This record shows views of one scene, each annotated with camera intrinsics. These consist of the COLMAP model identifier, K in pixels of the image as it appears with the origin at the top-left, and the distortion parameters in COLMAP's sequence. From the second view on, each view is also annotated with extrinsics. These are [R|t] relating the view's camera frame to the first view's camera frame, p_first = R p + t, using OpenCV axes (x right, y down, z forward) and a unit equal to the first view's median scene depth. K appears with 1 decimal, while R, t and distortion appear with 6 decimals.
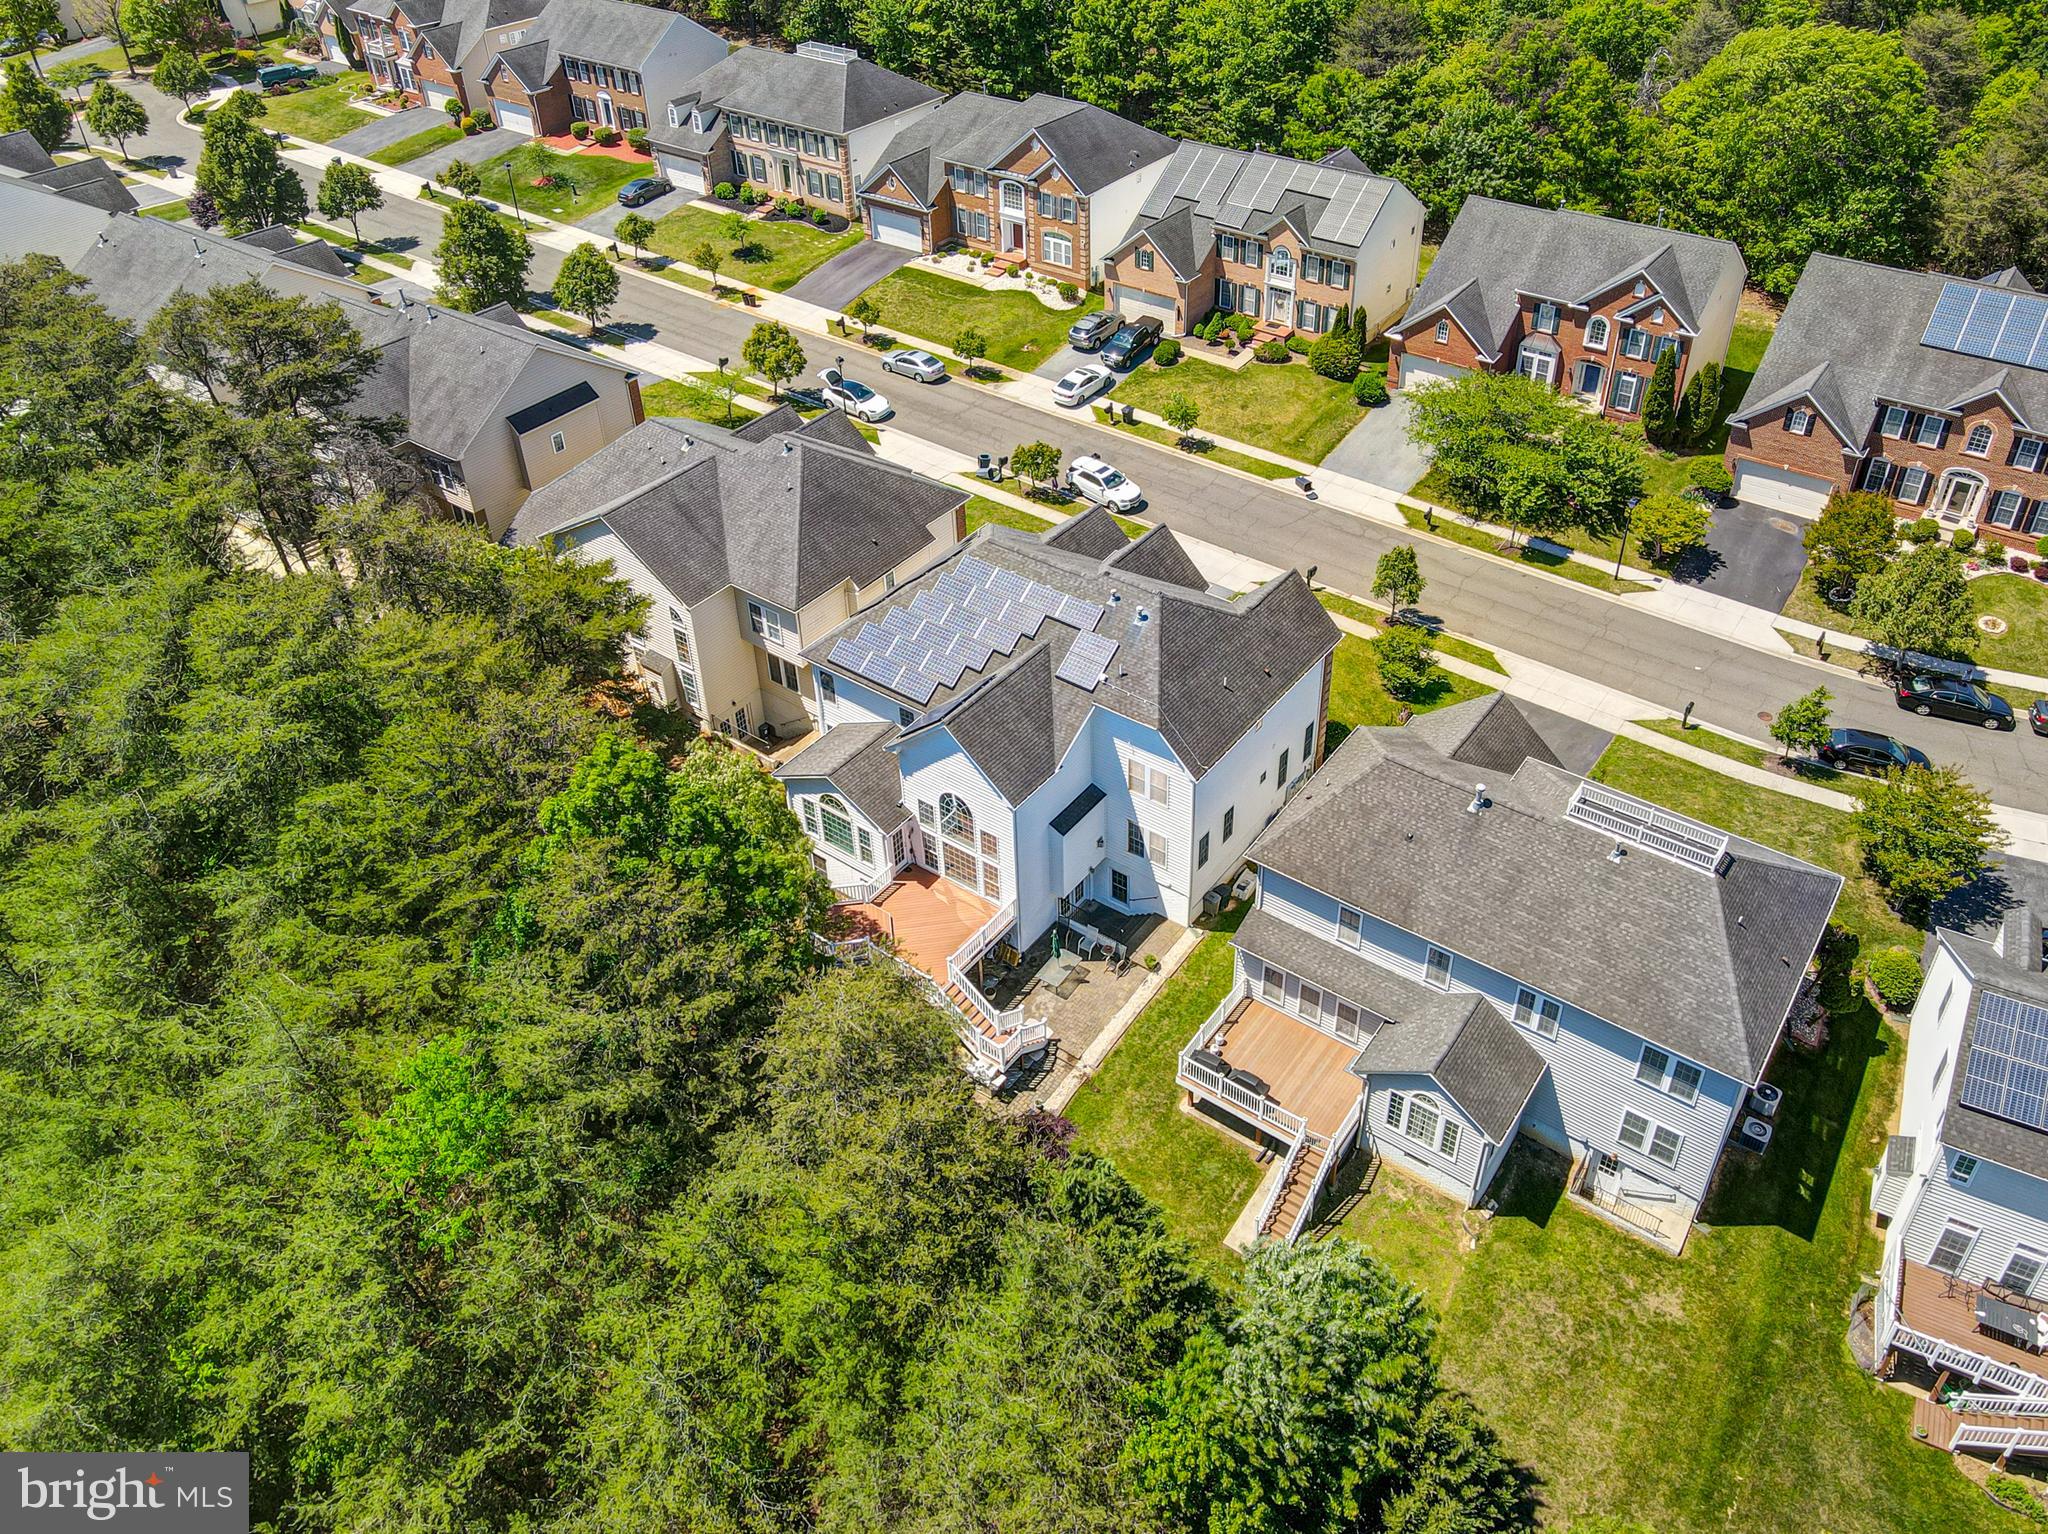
lens RADIAL K [[1454.8, 0, 1024.0], [0, 1454.8, 767.0], [0, 0, 1]] dist [-0.032386, -0.000342]
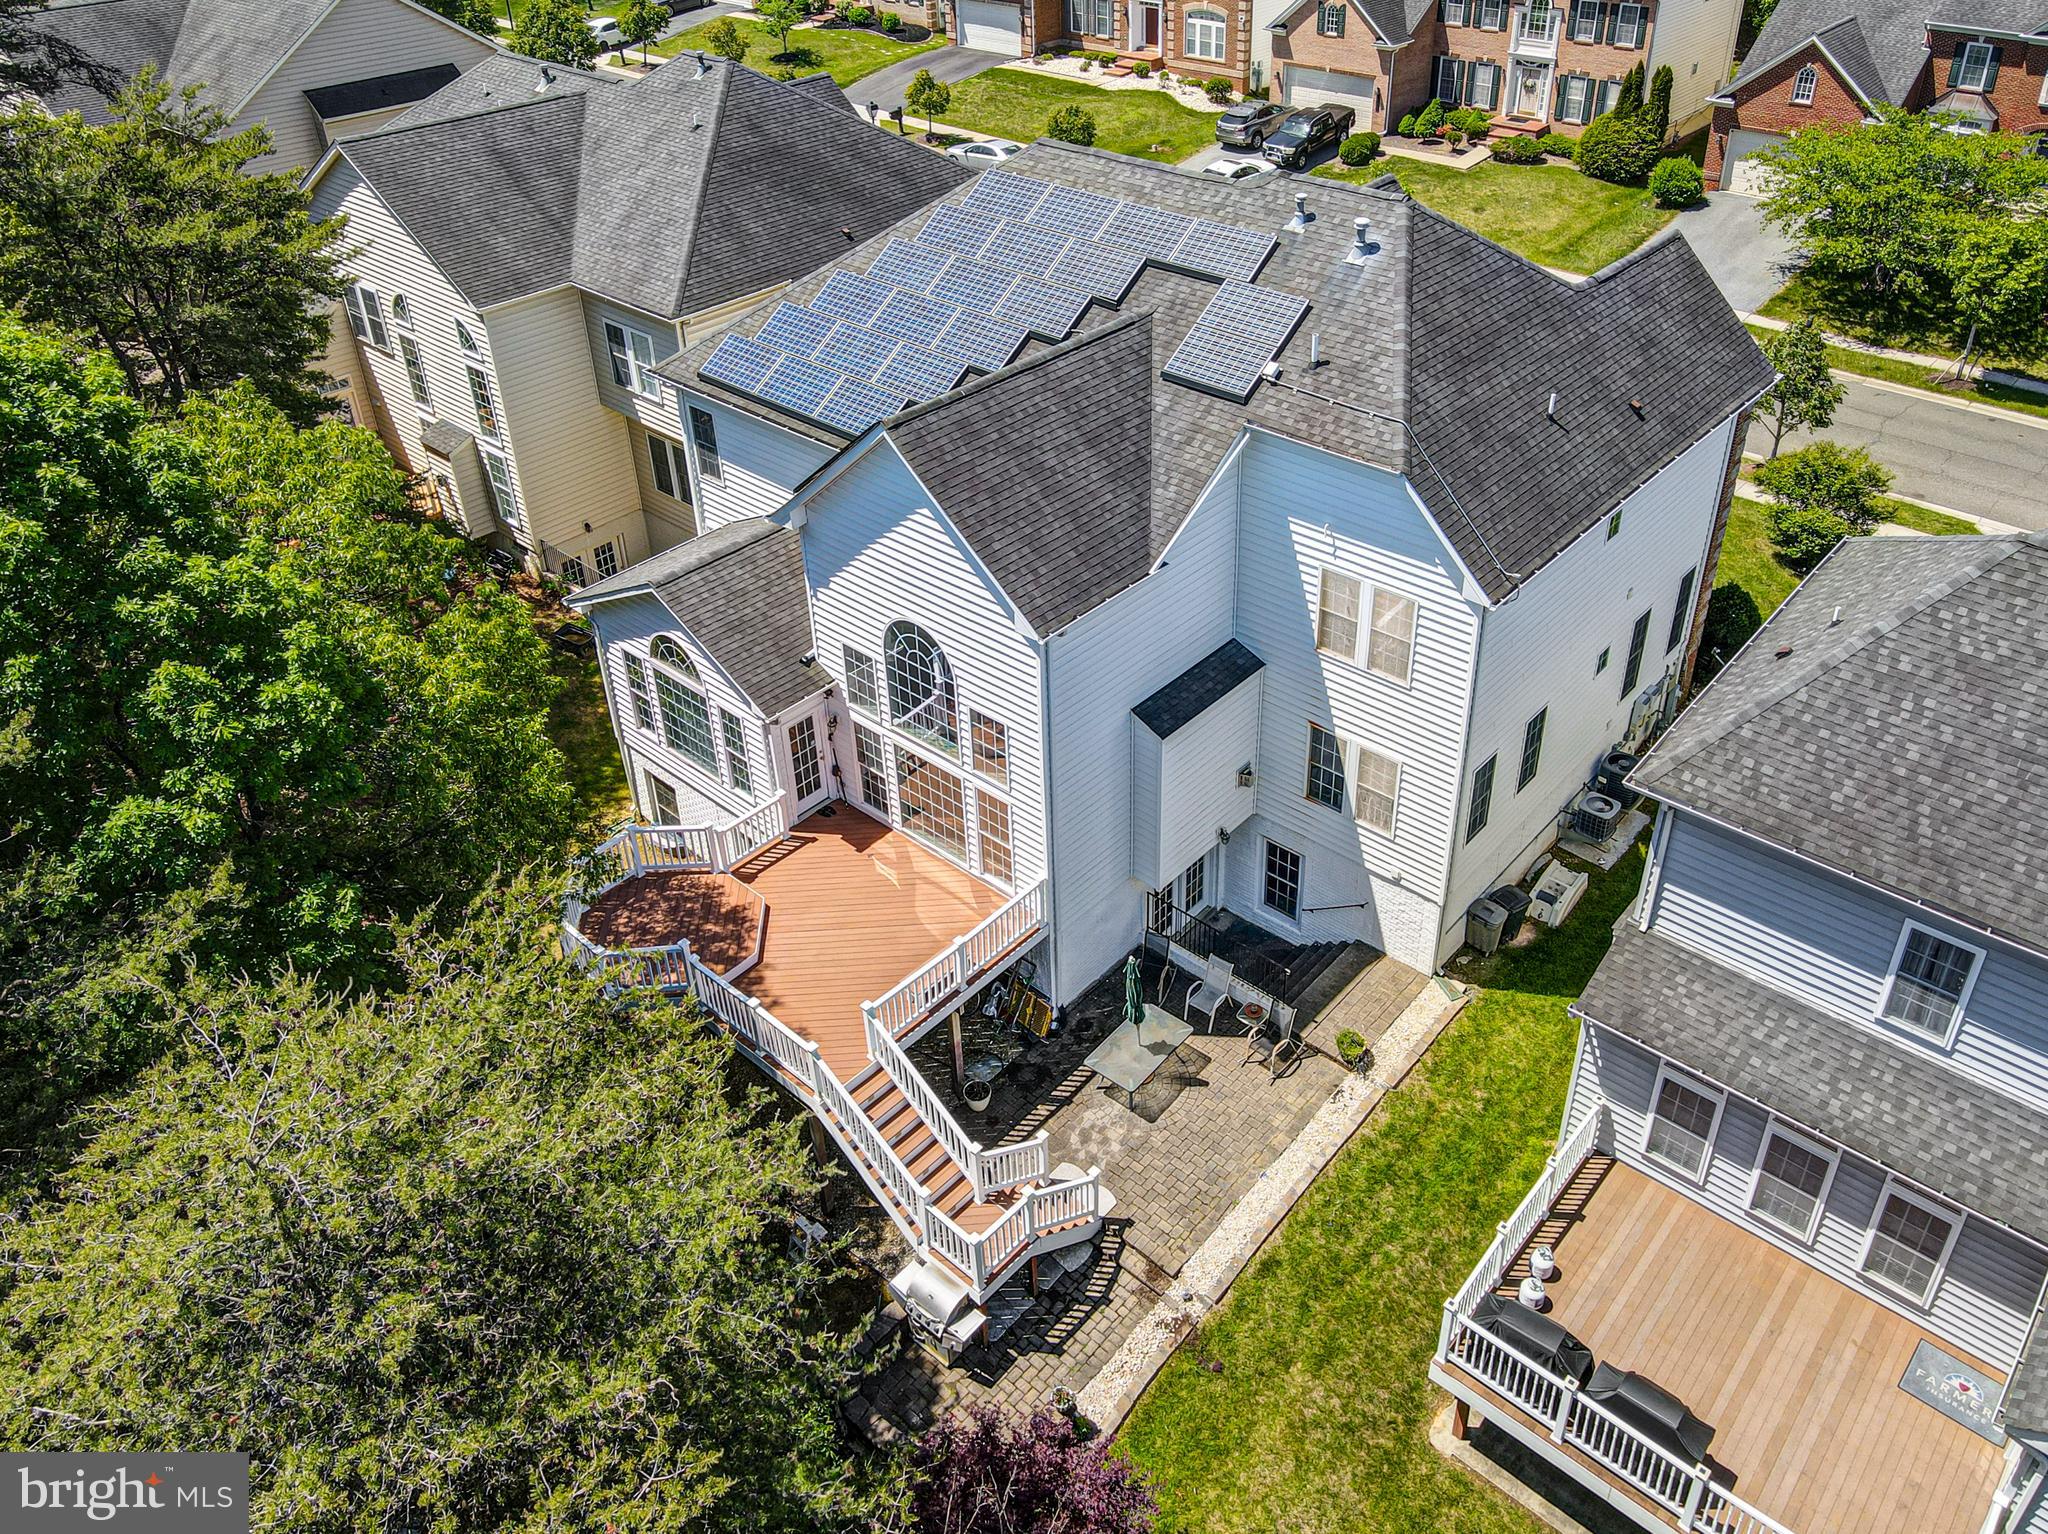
lens RADIAL K [[1457.5, 0, 1027.0], [0, 1457.5, 699.9], [0, 0, 1]] dist [-0.002684, 0.002987]
pose [[0.995133, 0.048227, -0.085936, 0.022395], [-0.056343, 0.993914, -0.094665, 0.075296], [0.080848, 0.099046, 0.991793, 0.534730]]
